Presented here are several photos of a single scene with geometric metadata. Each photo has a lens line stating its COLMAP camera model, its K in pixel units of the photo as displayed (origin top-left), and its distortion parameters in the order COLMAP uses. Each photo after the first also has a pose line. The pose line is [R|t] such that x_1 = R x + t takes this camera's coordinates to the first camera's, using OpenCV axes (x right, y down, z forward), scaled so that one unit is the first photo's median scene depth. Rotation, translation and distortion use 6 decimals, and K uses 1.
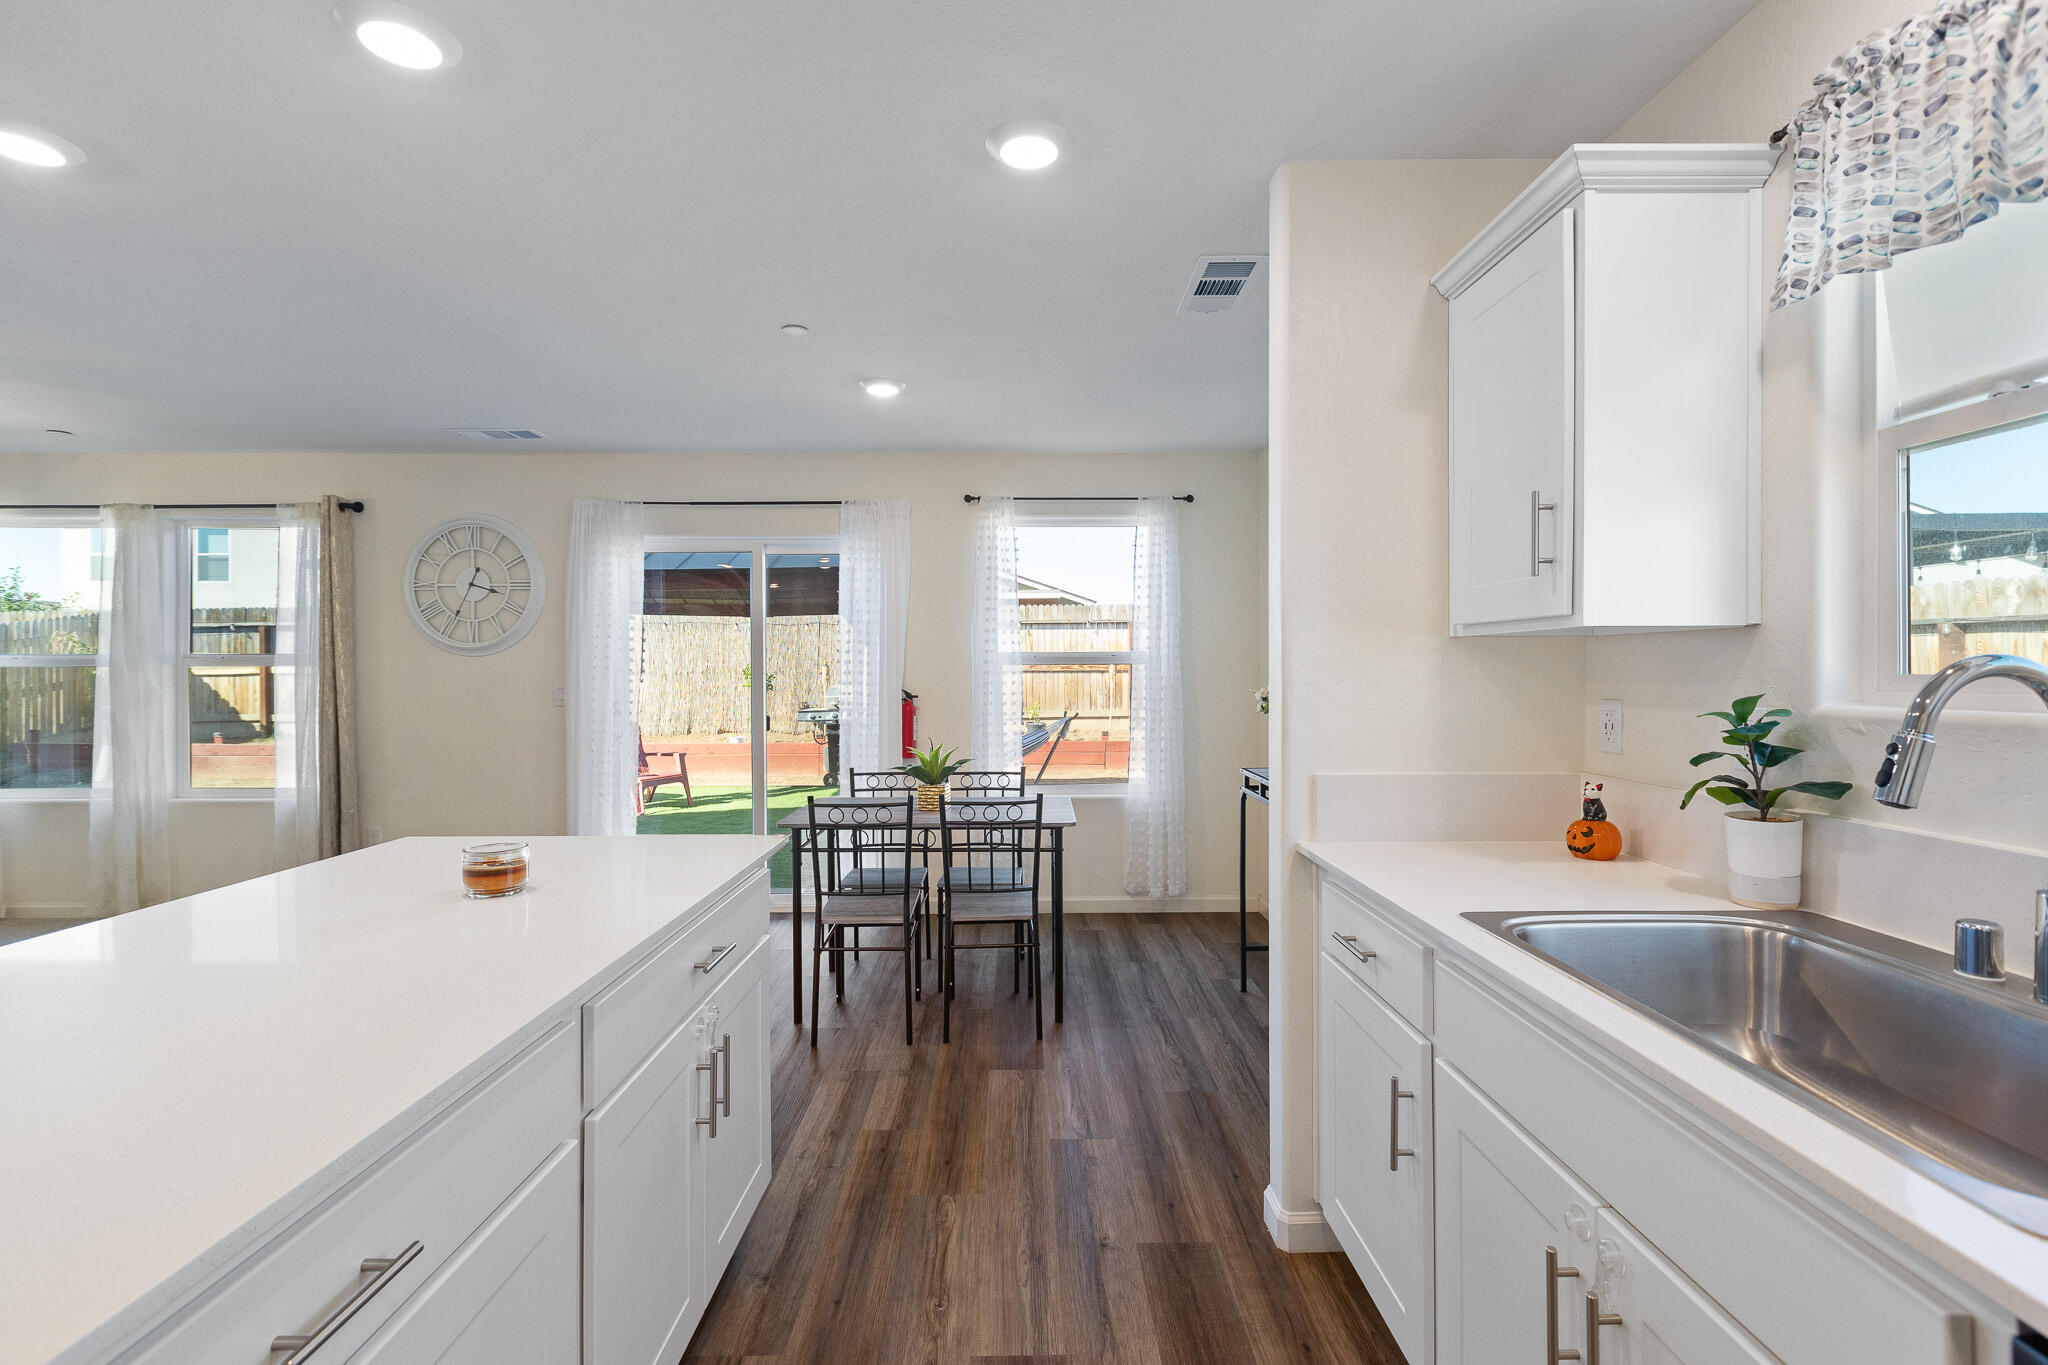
lens RADIAL K [[913.6, 0, 1026.8], [0, 913.6, 676.8], [0, 0, 1]] dist [-0.001768, 0.000014]
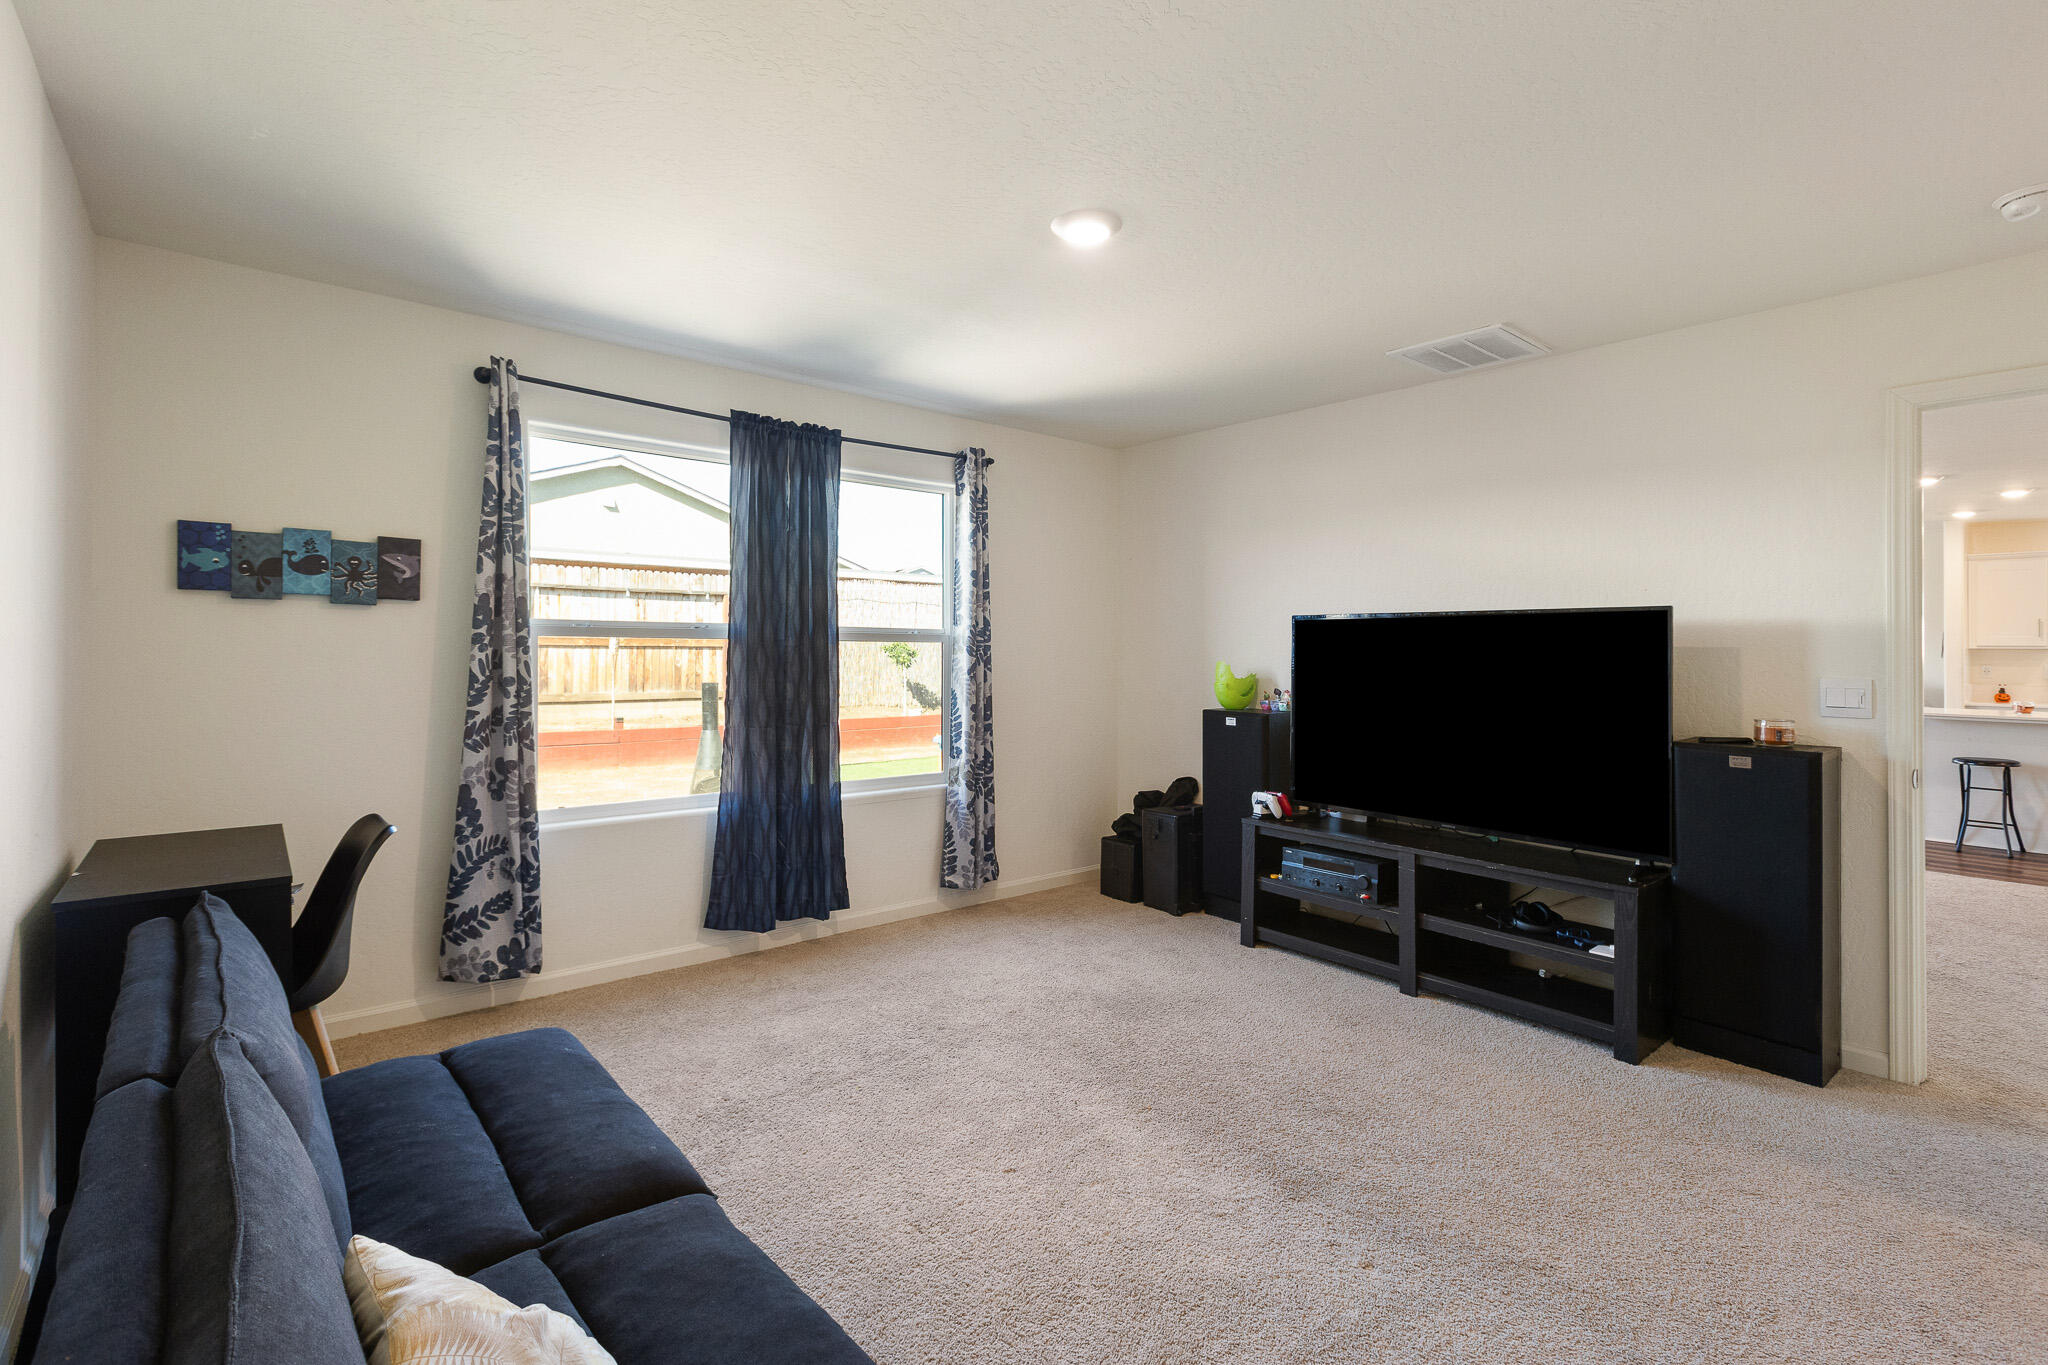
lens RADIAL K [[944.5, 0, 1021.4], [0, 944.5, 635.4], [0, 0, 1]] dist [0.001242, 0.000224]
pose [[0.773677, 0.017656, 0.633334, -3.916144], [-0.007116, 0.999791, -0.019179, 0.004741], [-0.633540, 0.010332, 0.773641, 0.342391]]
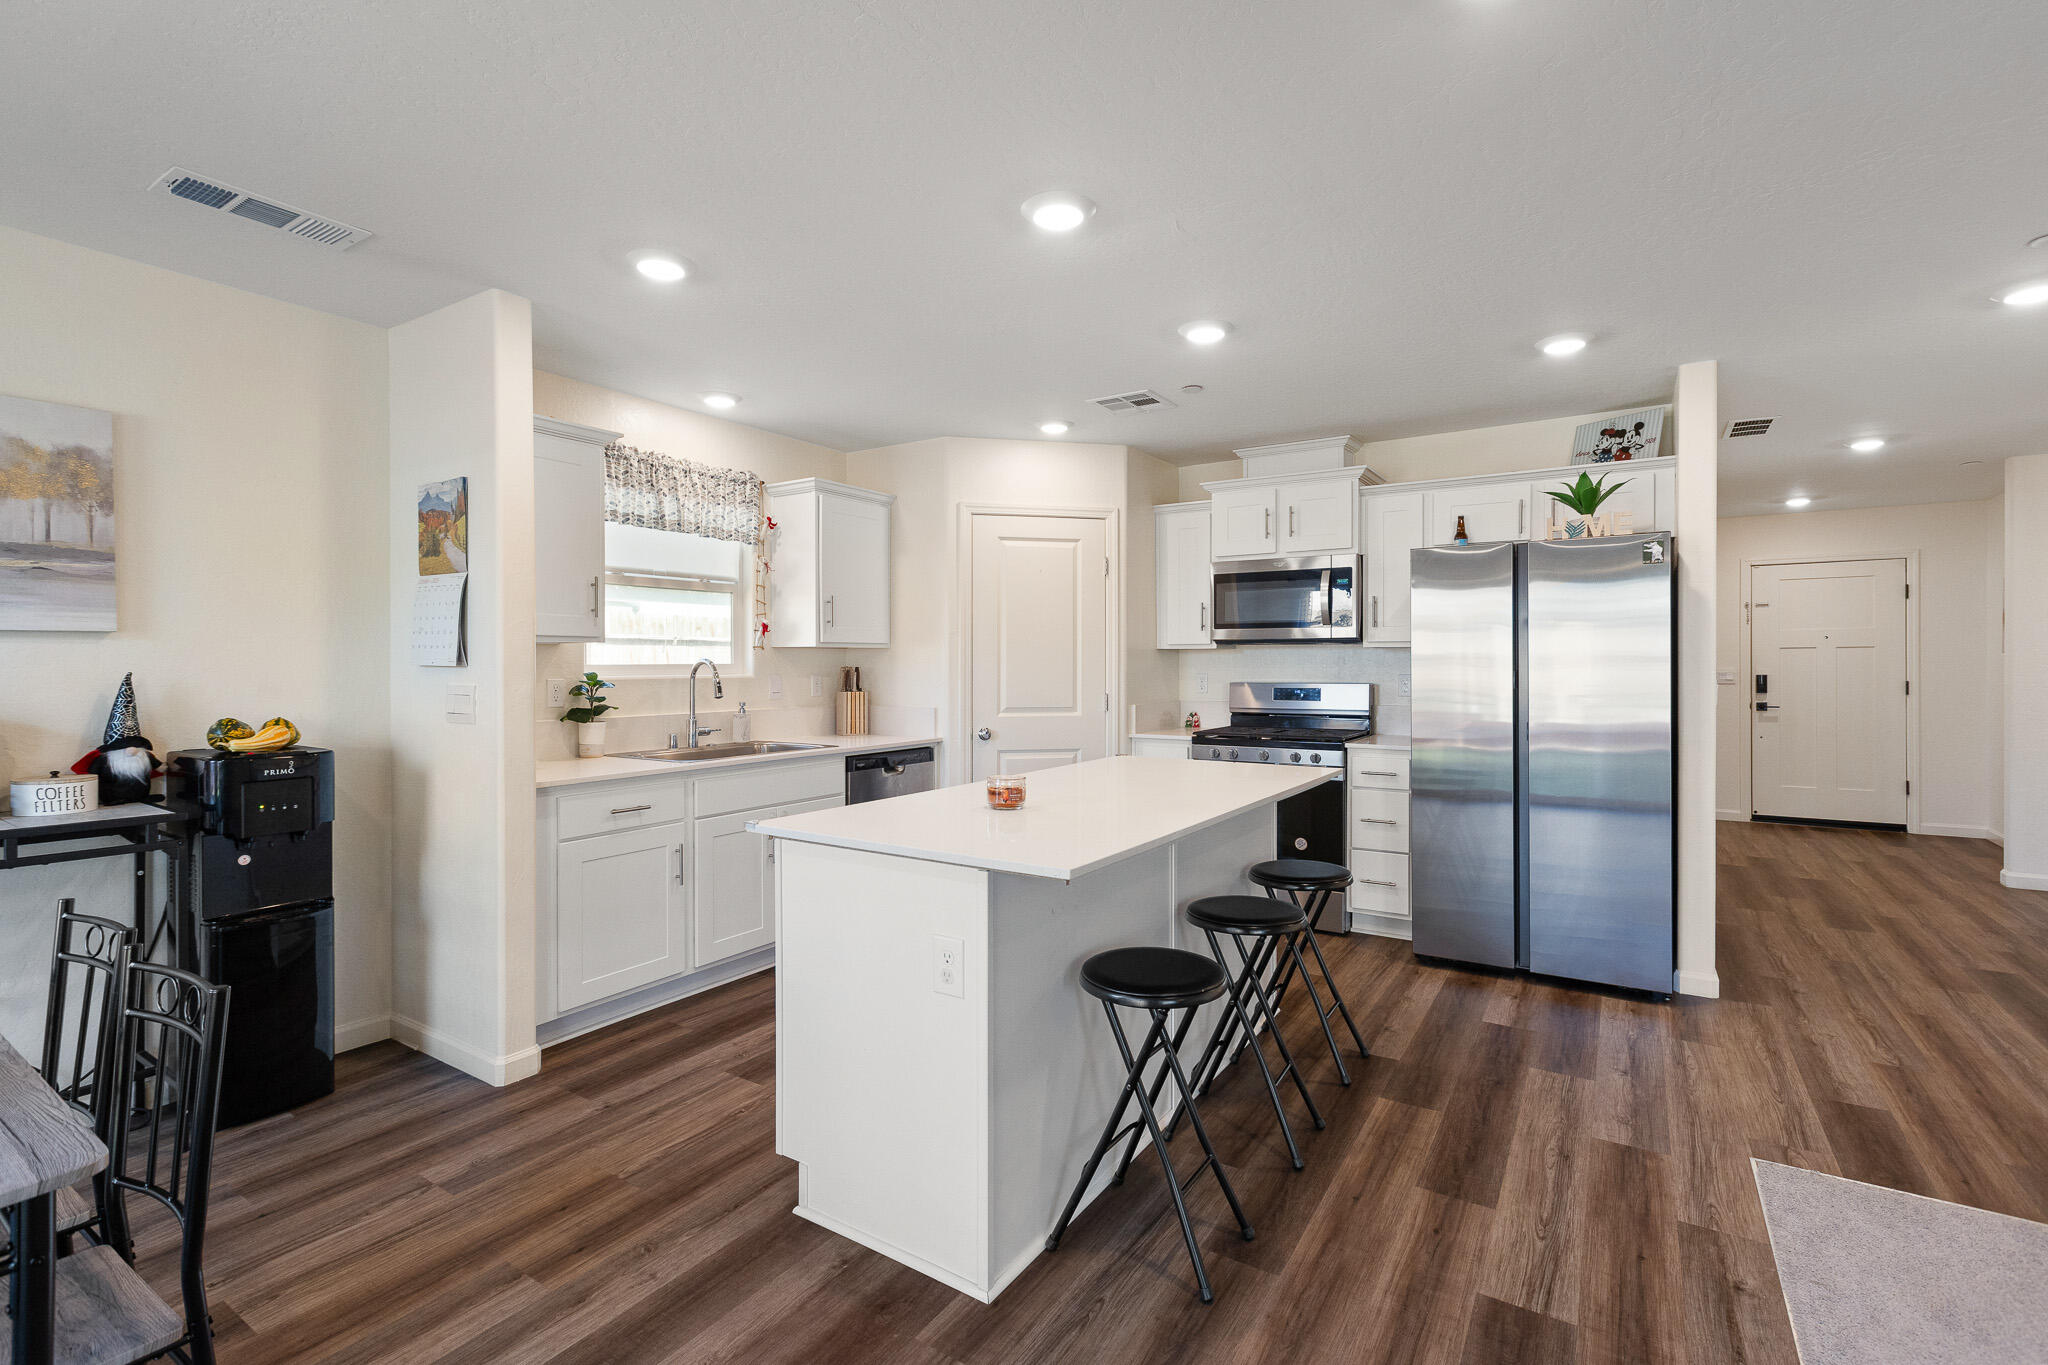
lens RADIAL K [[926.0, 0, 1026.5], [0, 926.0, 670.0], [0, 0, 1]] dist [0.001578, 0.000583]
pose [[-0.831807, 0.001094, 0.555064, -0.872647], [0.007035, 0.999939, 0.008571, -0.000446], [-0.555021, 0.011034, -0.831763, 1.347369]]
